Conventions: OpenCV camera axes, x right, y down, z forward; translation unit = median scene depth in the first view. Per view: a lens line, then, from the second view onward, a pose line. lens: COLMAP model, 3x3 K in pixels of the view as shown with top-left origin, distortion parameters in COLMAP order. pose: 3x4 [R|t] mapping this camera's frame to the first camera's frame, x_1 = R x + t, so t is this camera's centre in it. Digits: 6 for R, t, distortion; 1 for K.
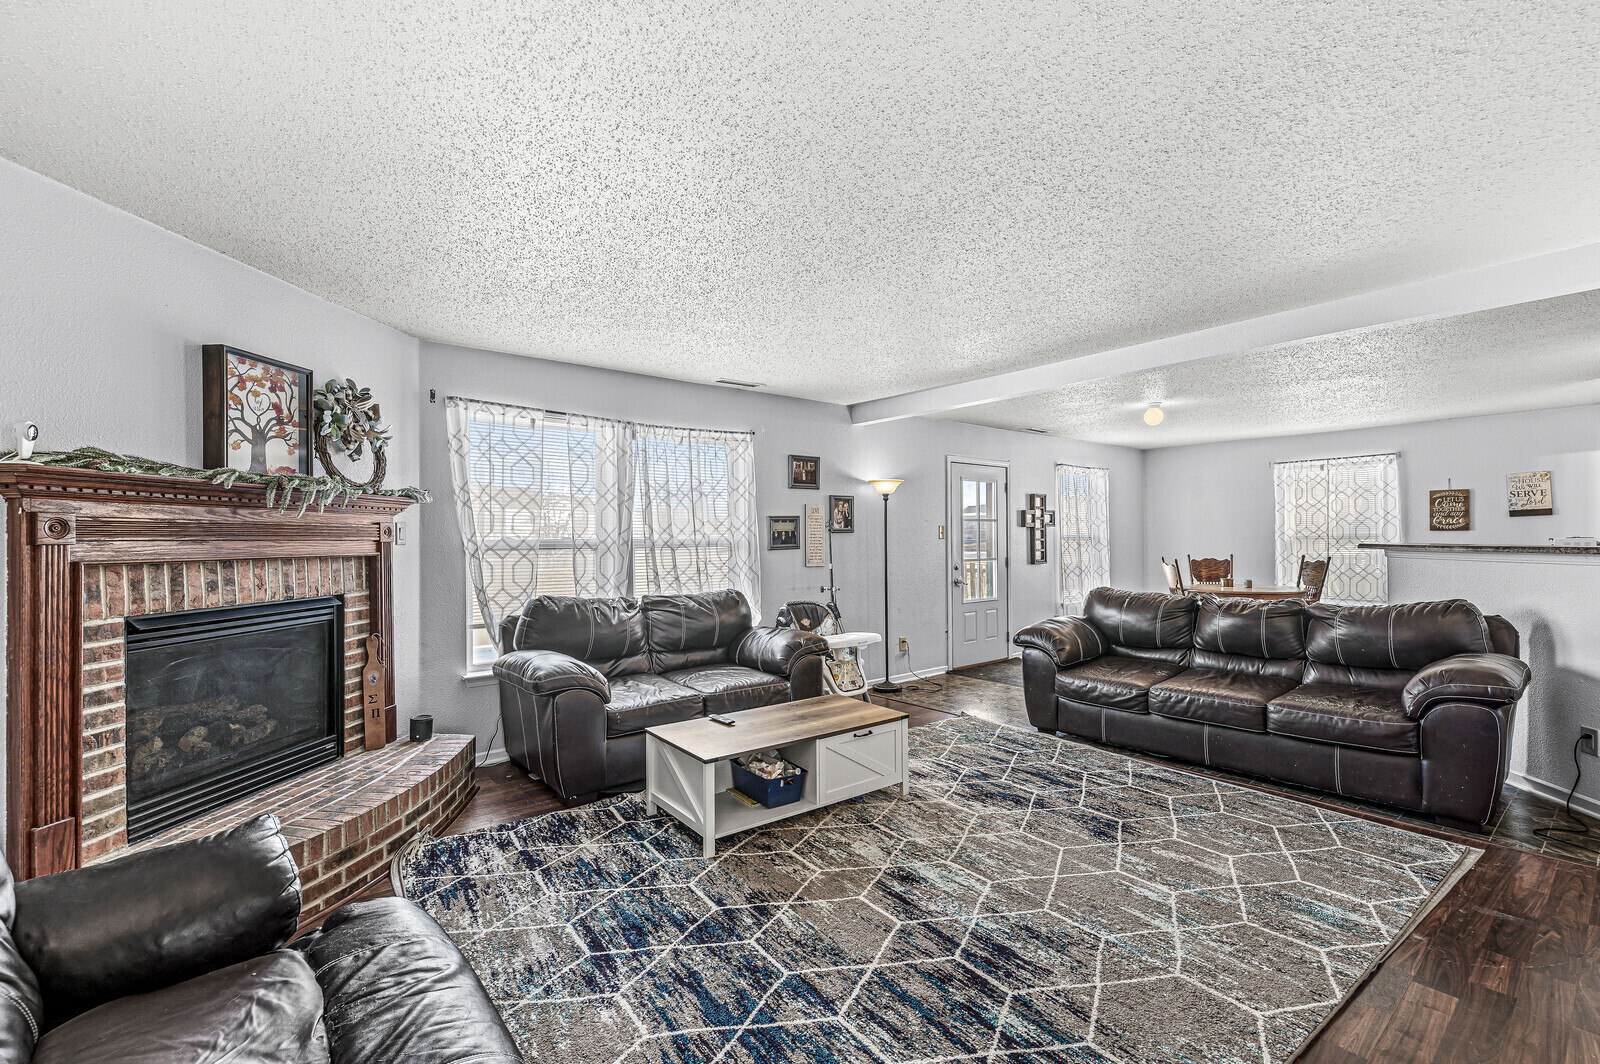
lens RADIAL K [[701.3, 0, 803.0], [0, 701.3, 538.9], [0, 0, 1]] dist [-0.000872, -0.000220]
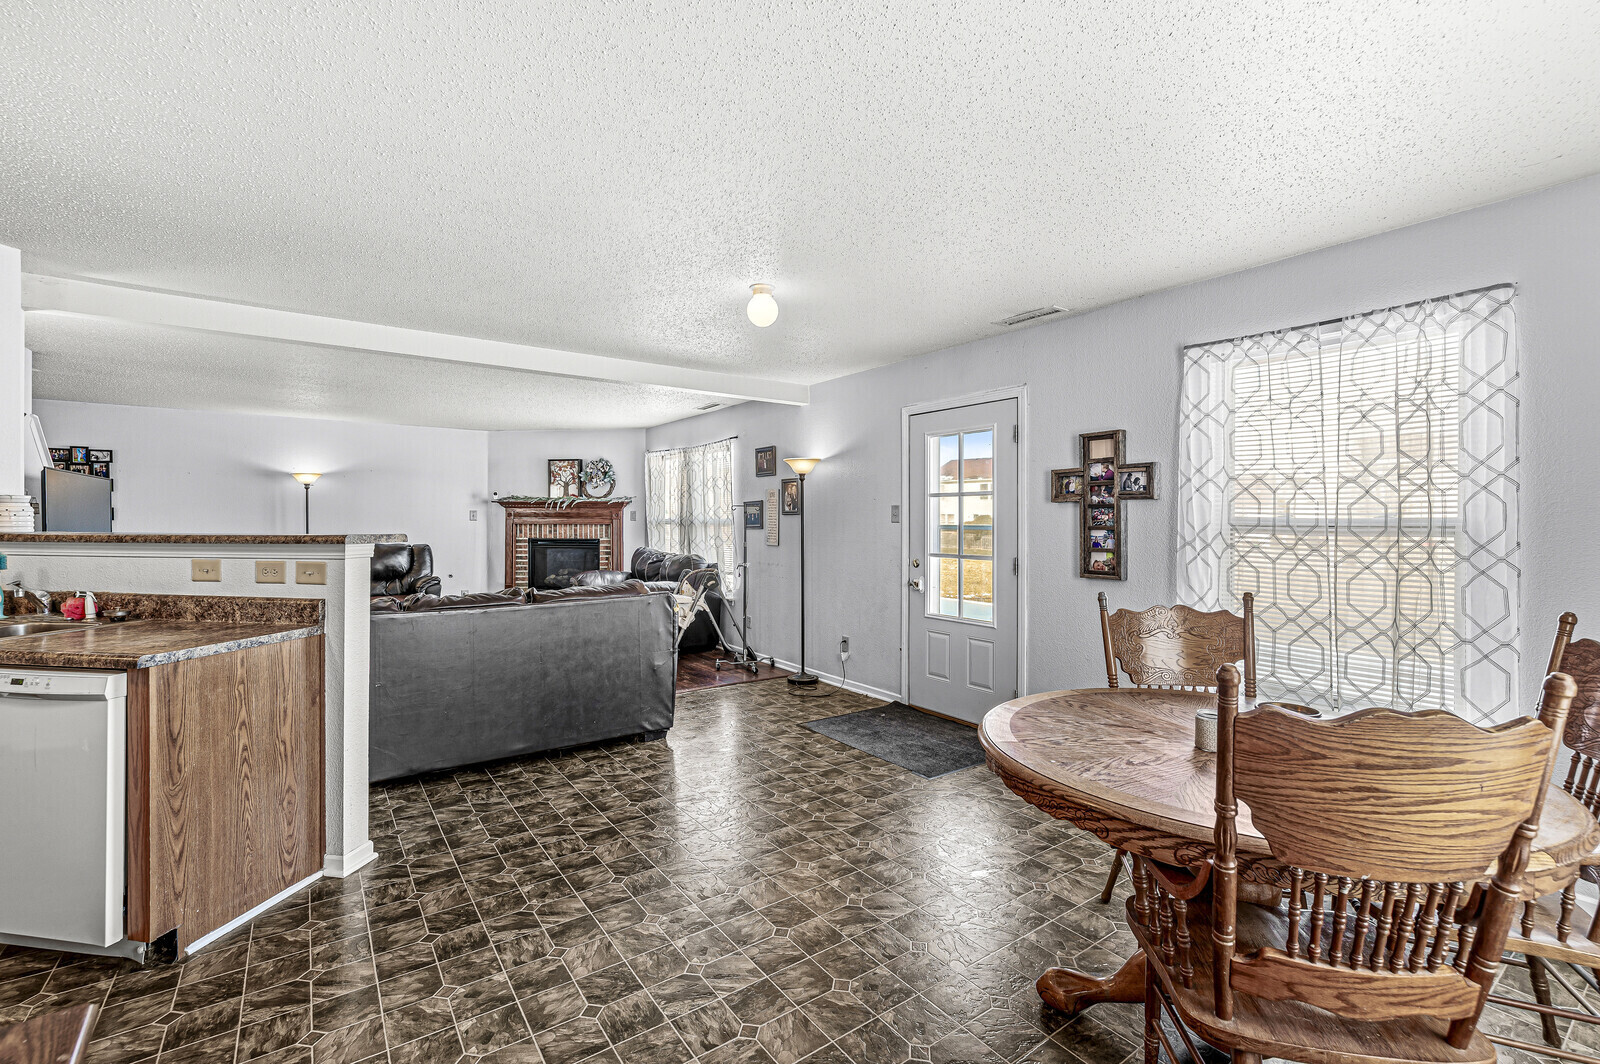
lens RADIAL K [[701.3, 0, 798.3], [0, 701.3, 528.3], [0, 0, 1]] dist [-0.000872, -0.000220]
pose [[-0.069345, 0.019822, -0.997396, 1.918385], [-0.004204, 0.999788, 0.020162, -0.017609], [0.997584, 0.005592, -0.069247, 1.918248]]
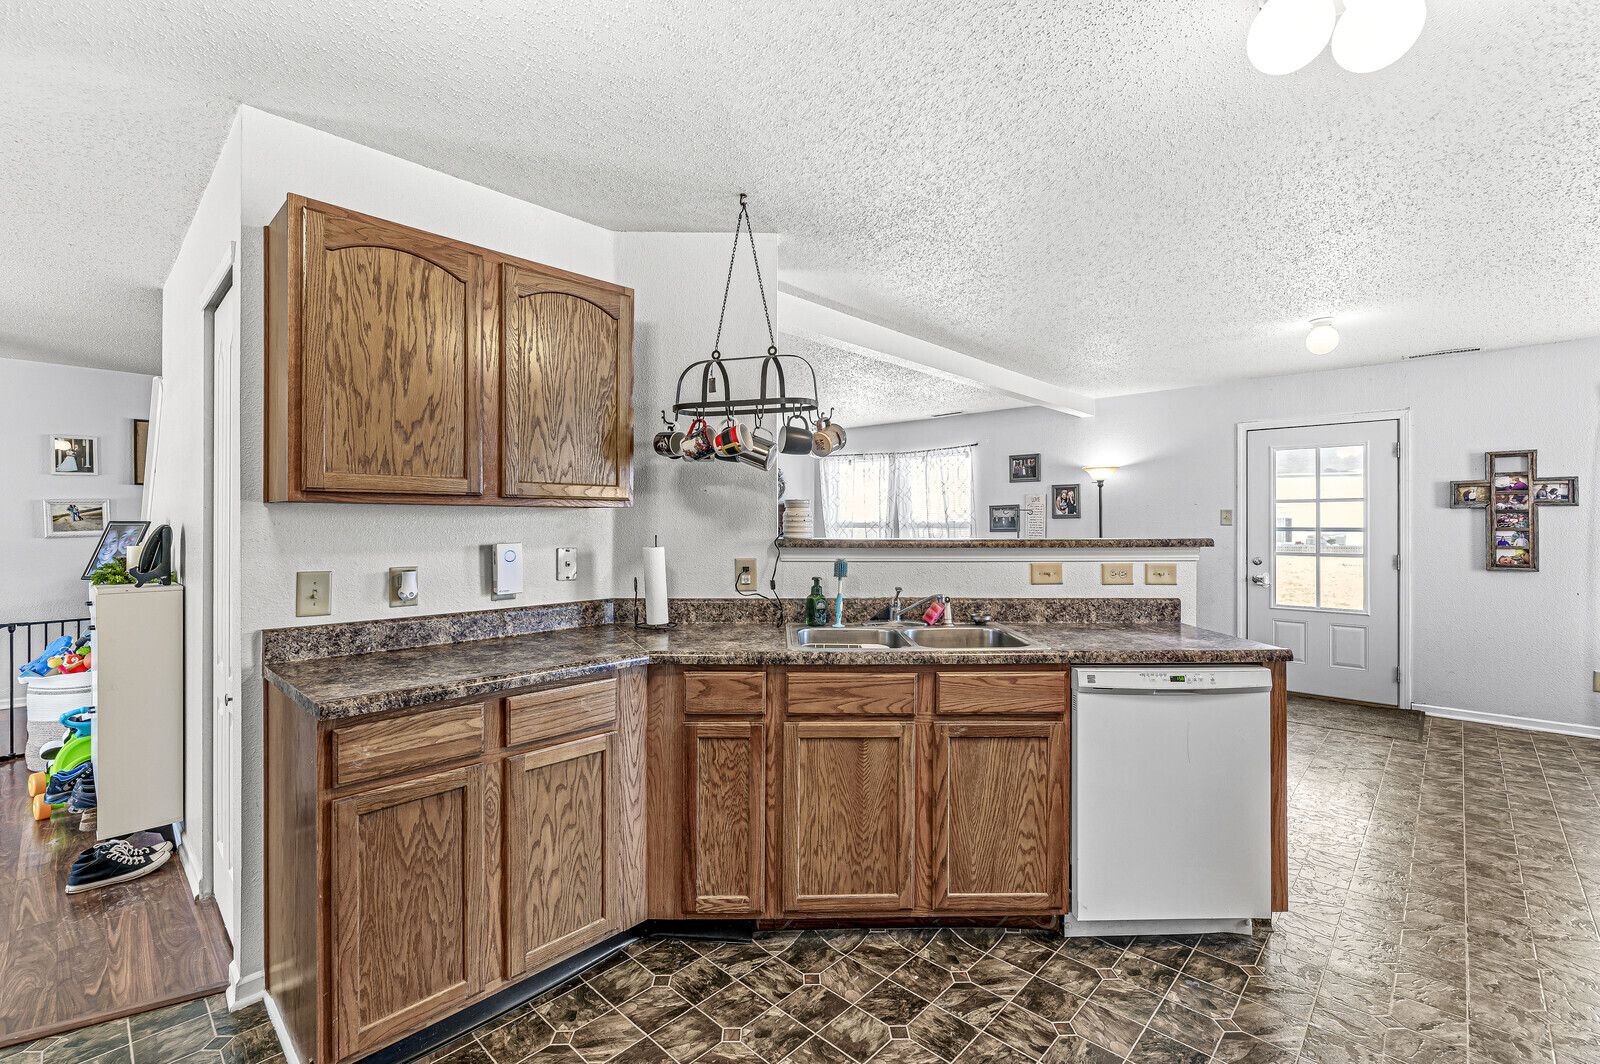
lens RADIAL K [[701.3, 0, 794.1], [0, 701.3, 522.8], [0, 0, 1]] dist [-0.000872, -0.000220]
pose [[0.118644, 0.009260, -0.992894, 1.959517], [-0.003589, 0.999954, 0.008897, -0.017348], [0.992930, 0.002508, 0.118672, 0.782870]]
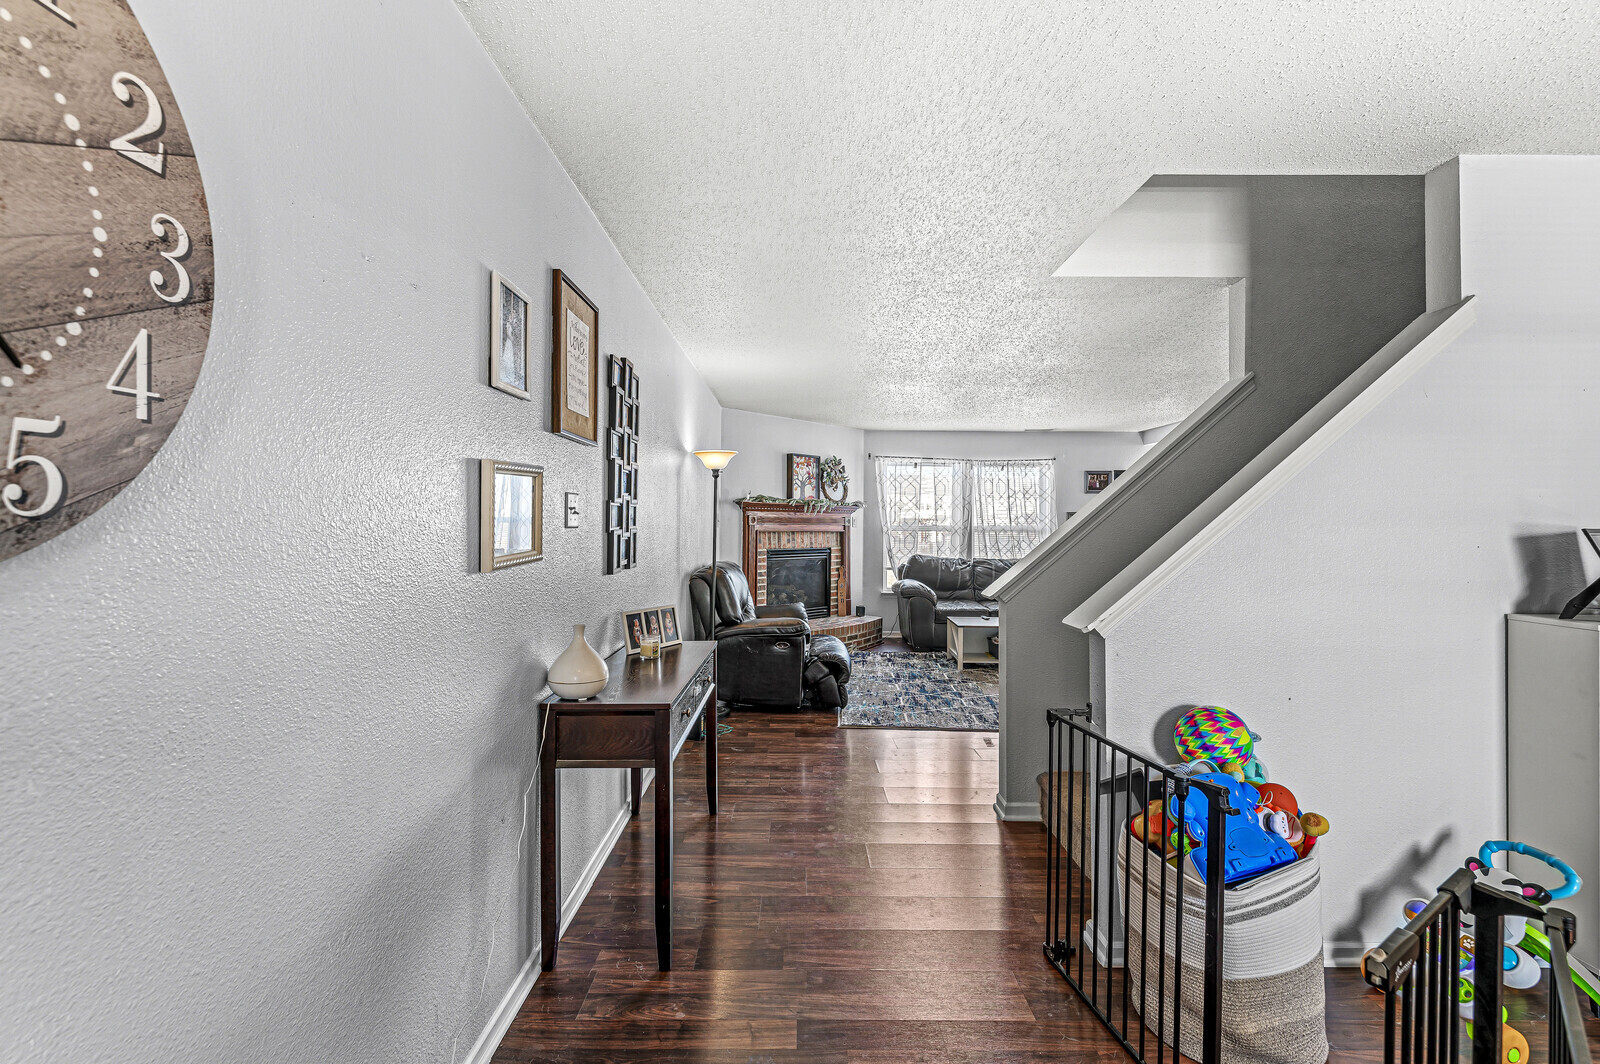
lens RADIAL K [[701.3, 0, 798.3], [0, 701.3, 530.0], [0, 0, 1]] dist [-0.000872, -0.000220]
pose [[0.777700, 0.015273, -0.628450, 0.740884], [-0.011891, 0.999883, 0.009585, -0.002120], [0.628523, 0.000018, 0.777791, -0.903715]]
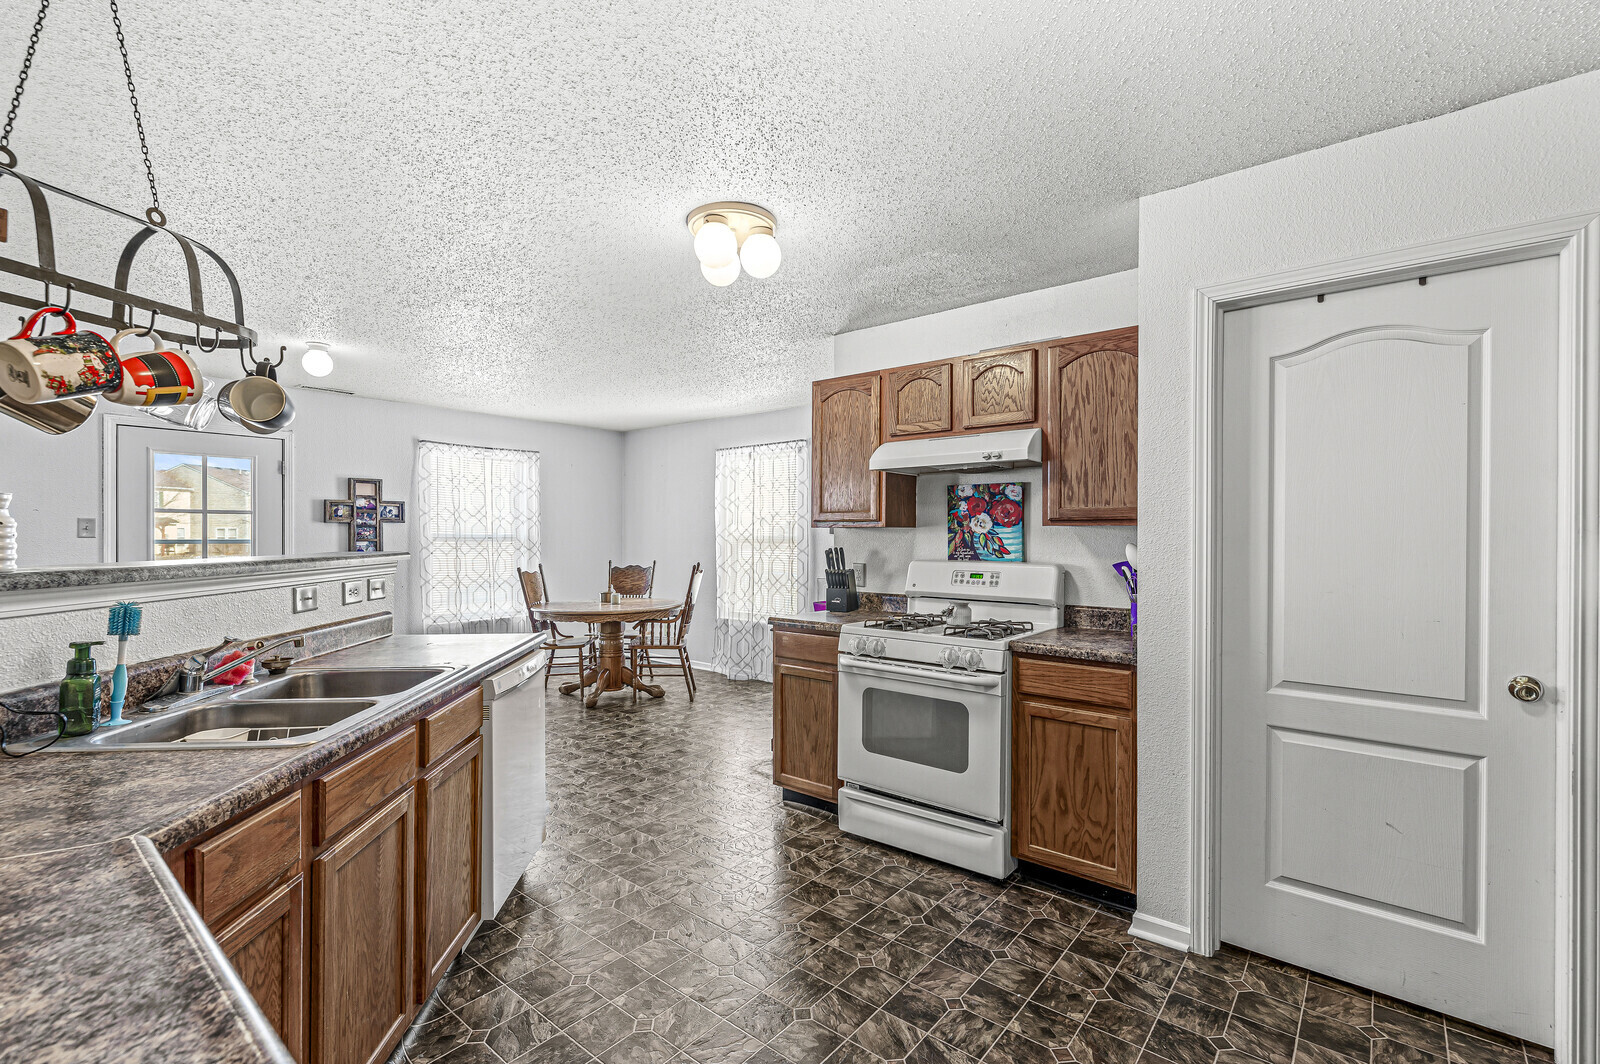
lens RADIAL K [[701.3, 0, 811.3], [0, 701.3, 534.8], [0, 0, 1]] dist [-0.000872, -0.000220]
pose [[0.982155, 0.011181, 0.187741, 1.534623], [-0.010713, 0.999936, -0.003507, -0.016353], [-0.187769, 0.001433, 0.982212, 0.414593]]
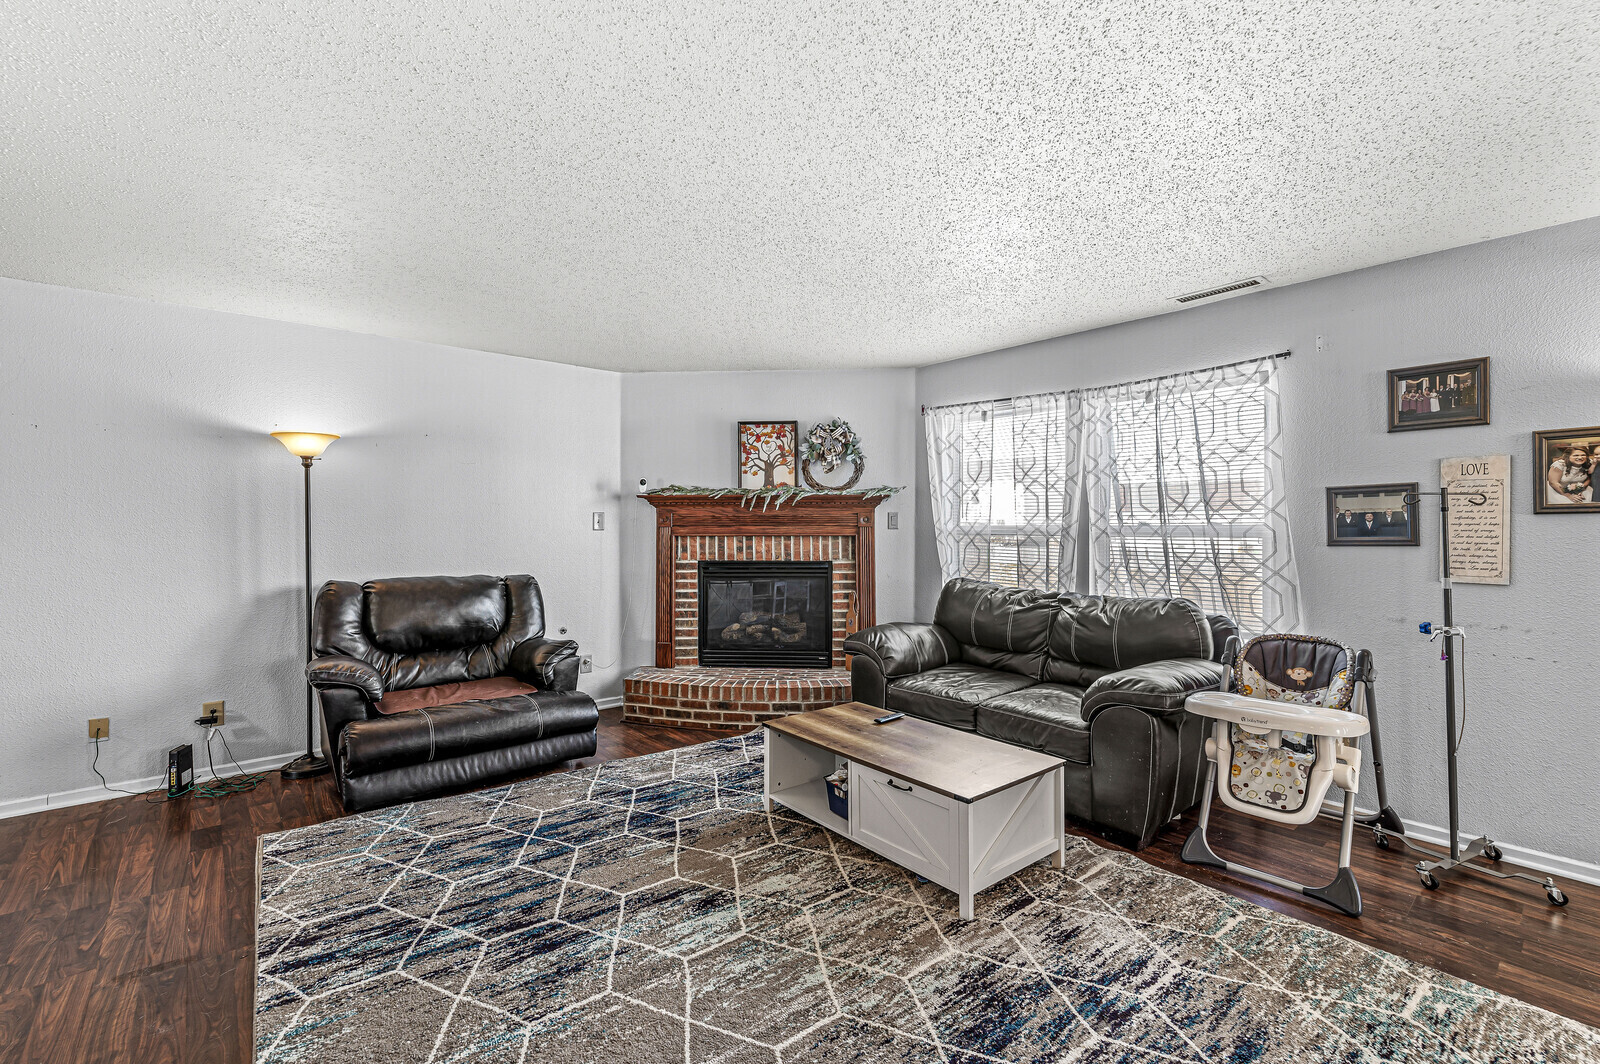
lens RADIAL K [[701.3, 0, 799.8], [0, 701.3, 529.4], [0, 0, 1]] dist [-0.000872, -0.000220]
pose [[0.024395, 0.010873, -0.999643, 0.849684], [-0.000303, 0.999941, 0.010868, -0.006094], [0.999702, 0.000038, 0.024397, 0.888252]]
